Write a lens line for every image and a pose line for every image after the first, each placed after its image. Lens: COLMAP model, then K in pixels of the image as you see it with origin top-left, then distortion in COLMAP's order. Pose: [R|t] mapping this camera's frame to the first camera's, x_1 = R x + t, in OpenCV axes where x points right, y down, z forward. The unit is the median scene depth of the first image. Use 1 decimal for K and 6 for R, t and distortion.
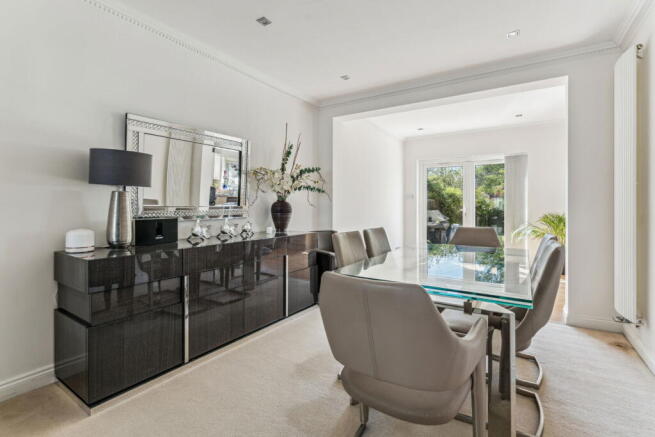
lens RADIAL K [[299.8, 0, 327.7], [0, 299.8, 206.3], [0, 0, 1]] dist [-0.002023, 0.000050]
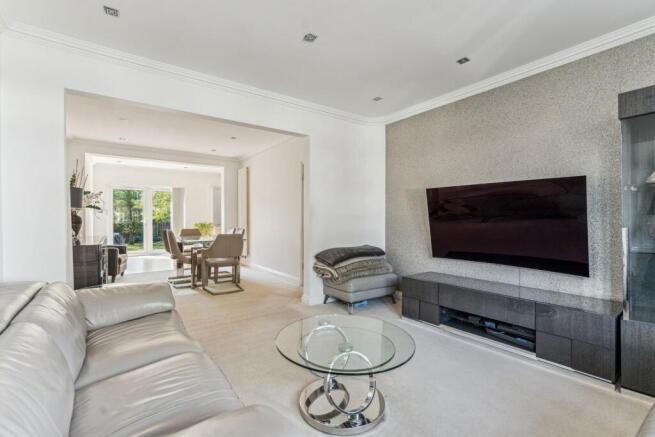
lens RADIAL K [[301.5, 0, 327.5], [0, 301.5, 218.5], [0, 0, 1]] dist [-0.001285, 0.000104]
pose [[0.378836, 0.006998, 0.925437, -0.918628], [-0.000173, 0.999972, -0.007490, 0.008334], [-0.925464, 0.002678, 0.378826, -0.577200]]
